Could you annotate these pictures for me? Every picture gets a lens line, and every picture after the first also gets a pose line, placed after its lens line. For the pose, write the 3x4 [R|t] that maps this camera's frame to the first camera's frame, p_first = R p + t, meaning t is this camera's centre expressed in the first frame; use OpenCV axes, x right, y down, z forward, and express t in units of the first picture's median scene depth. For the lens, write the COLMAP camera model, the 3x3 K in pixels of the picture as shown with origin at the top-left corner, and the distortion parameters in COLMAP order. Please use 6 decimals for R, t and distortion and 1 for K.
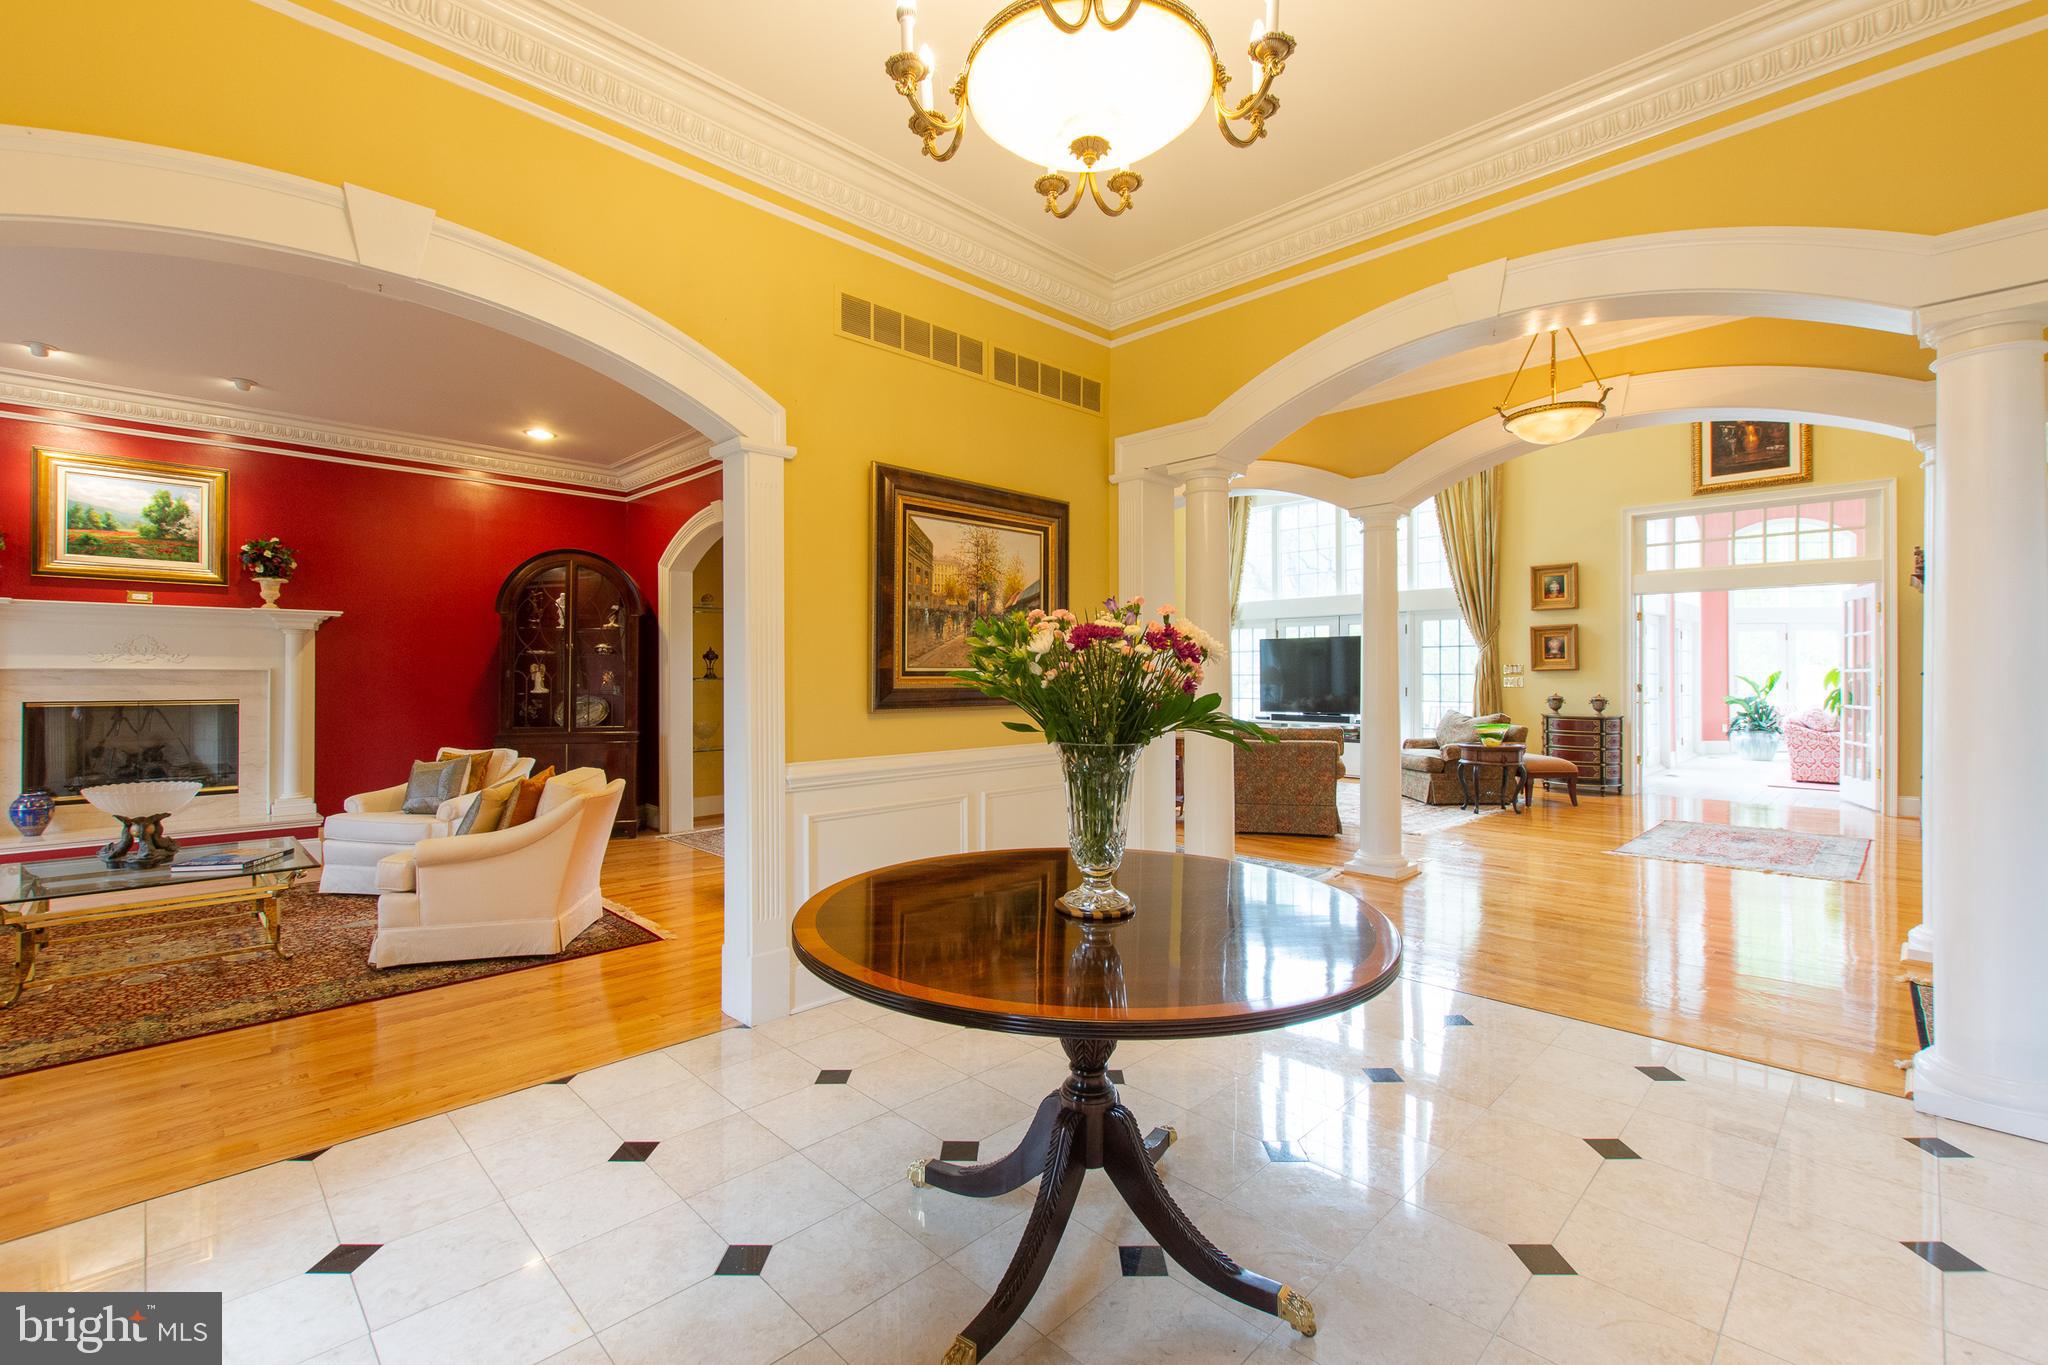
lens RADIAL K [[874.0, 0, 1019.1], [0, 874.0, 675.5], [0, 0, 1]] dist [0.001926, -0.000690]
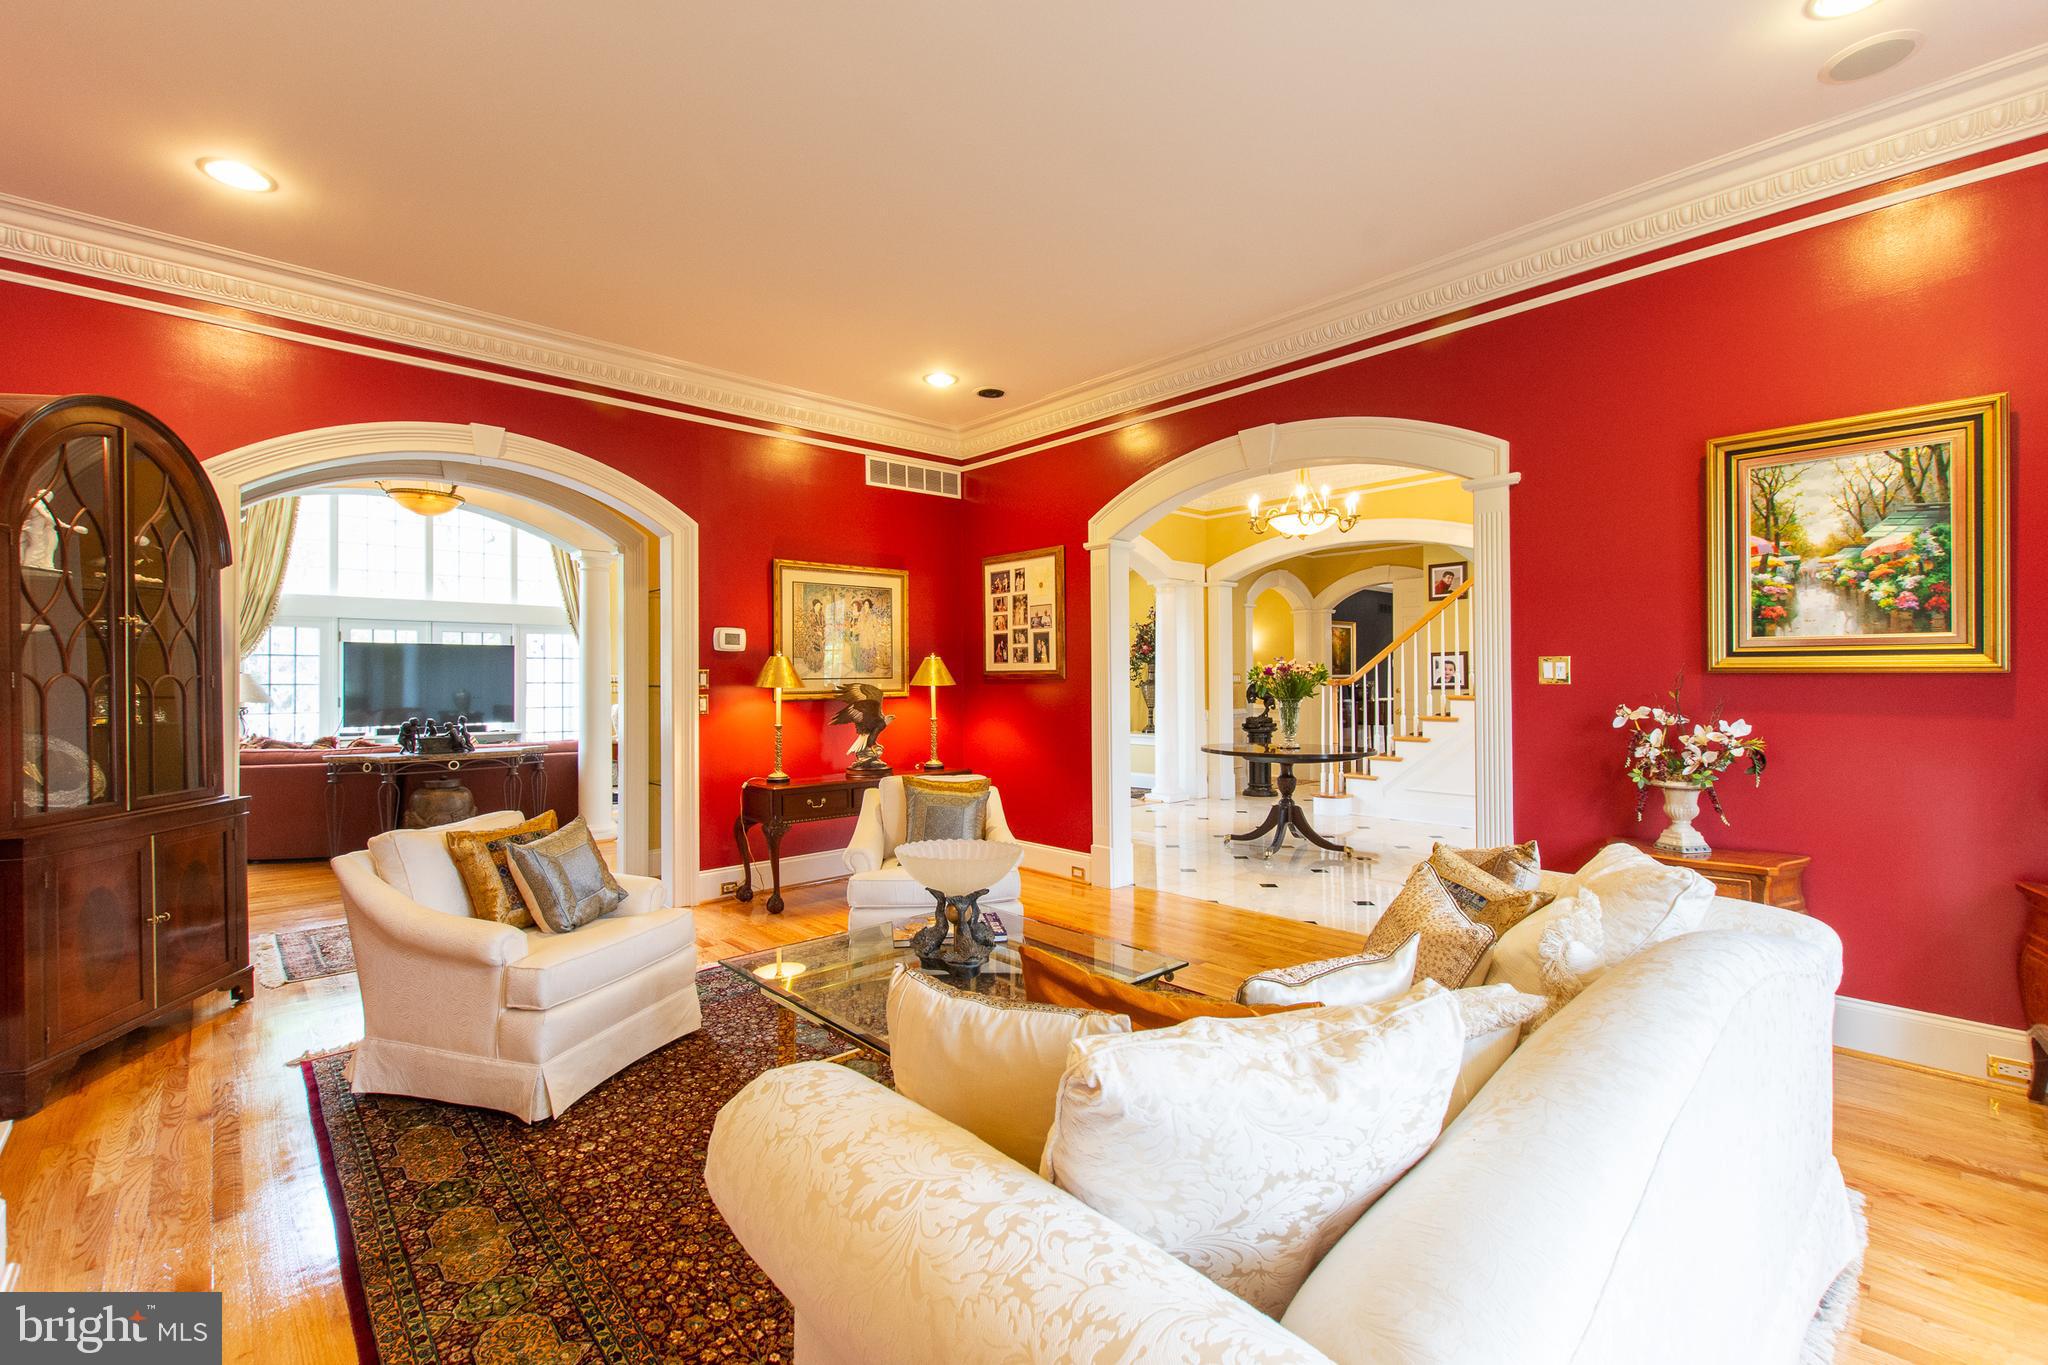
lens RADIAL K [[874.0, 0, 1040.1], [0, 874.0, 670.6], [0, 0, 1]] dist [0.001926, -0.000690]
pose [[0.001586, 0.017528, 0.999845, -1.638125], [0.001150, 0.999846, -0.017530, 0.006394], [-0.999998, 0.001178, 0.001566, 0.946824]]
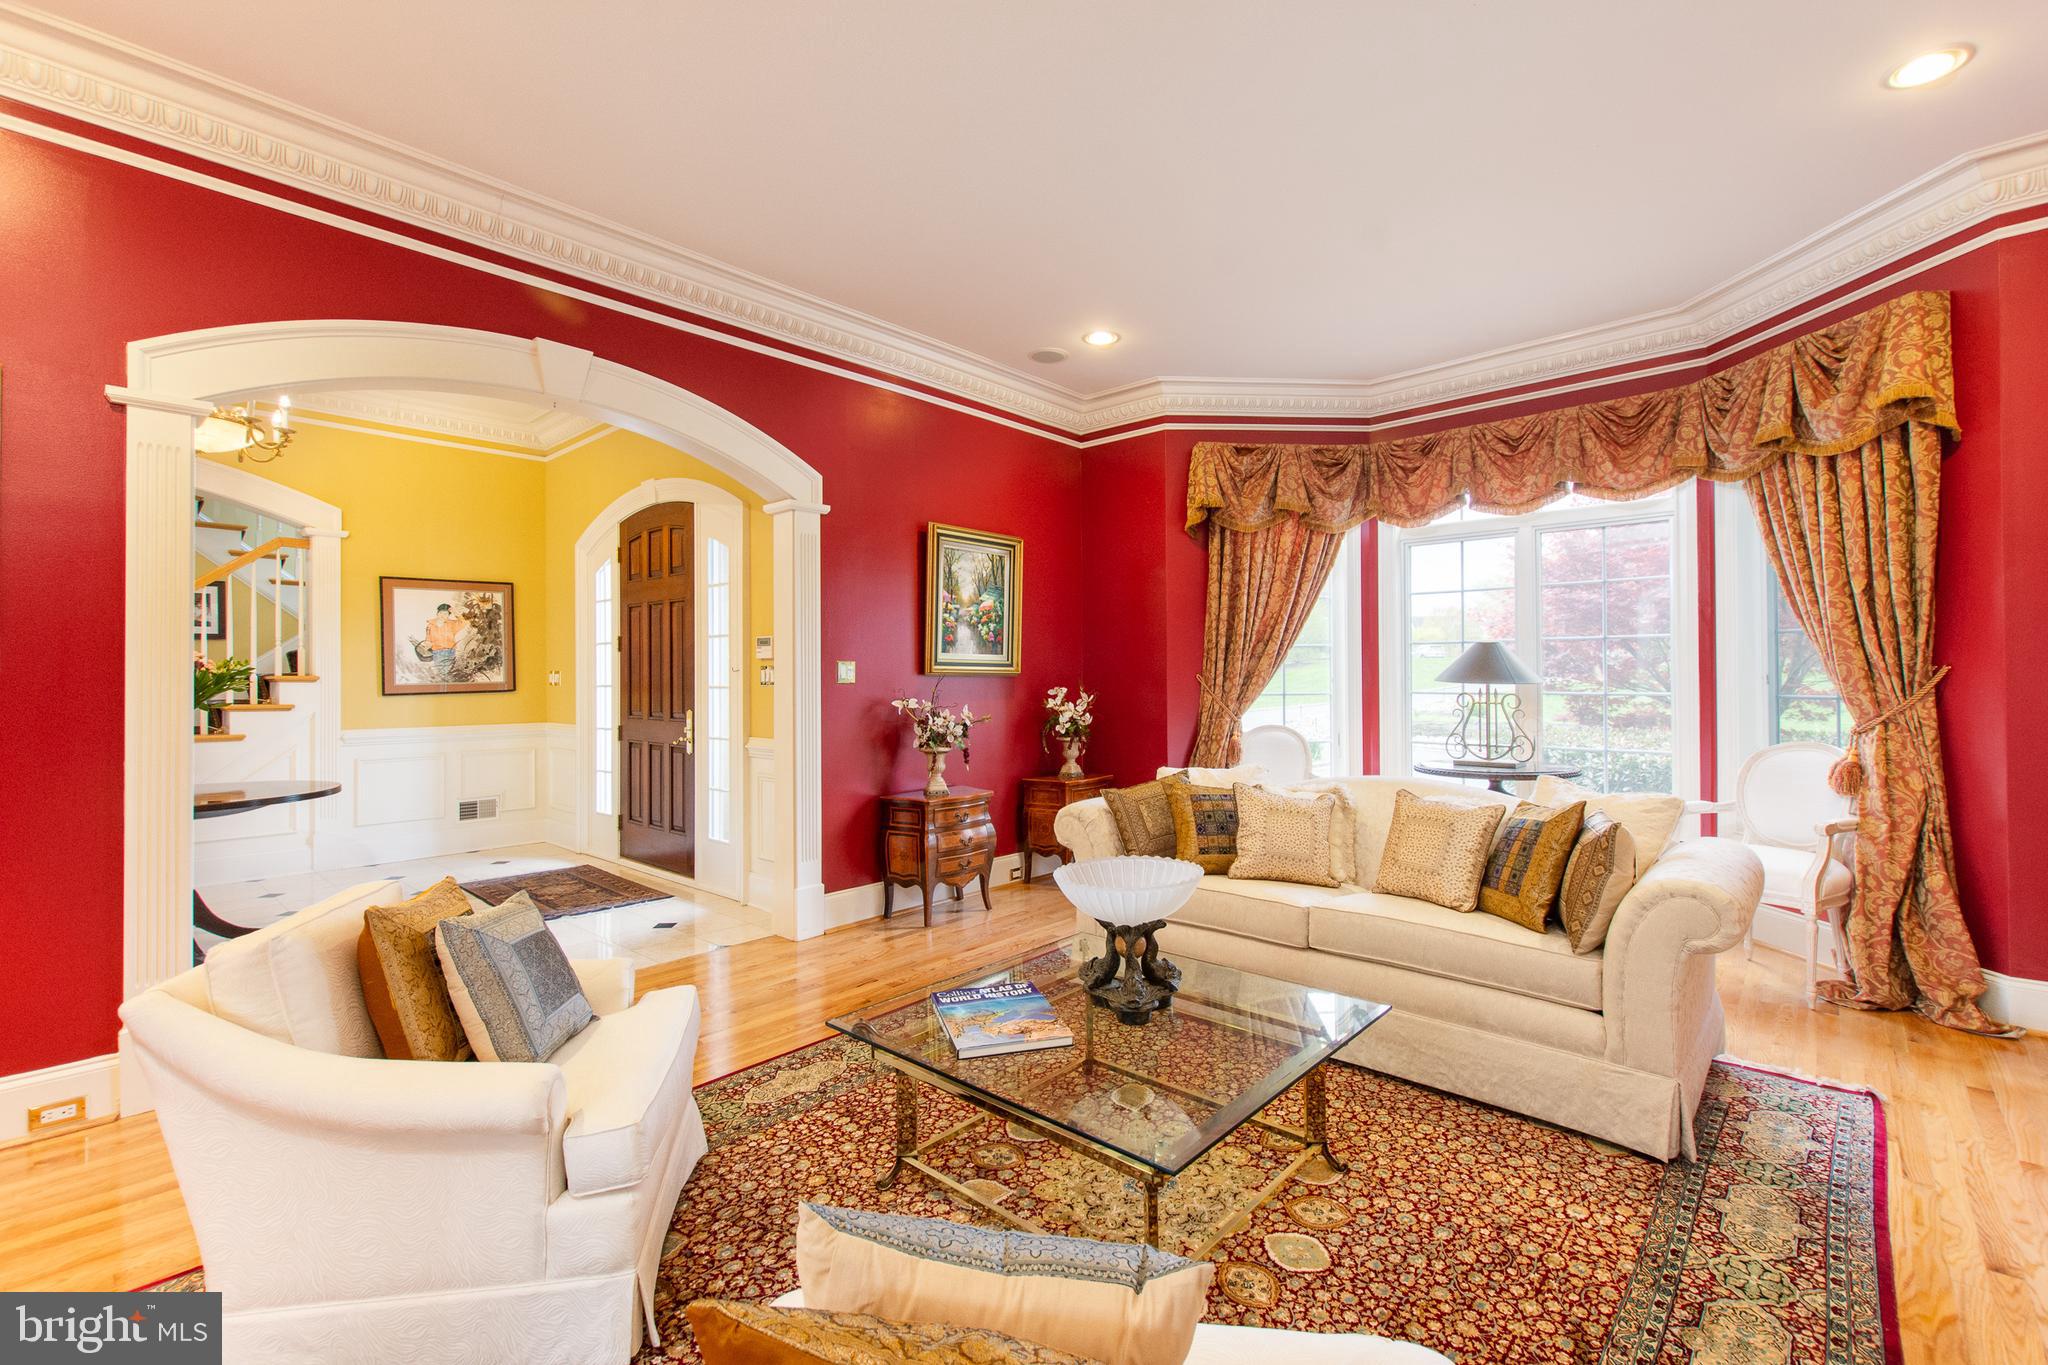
lens RADIAL K [[874.0, 0, 1025.1], [0, 874.0, 673.7], [0, 0, 1]] dist [0.001926, -0.000690]
pose [[-0.997997, 0.007760, -0.062782, -0.881347], [0.008265, 0.999936, -0.007773, 0.003647], [0.062718, -0.008277, -0.997997, 1.566251]]
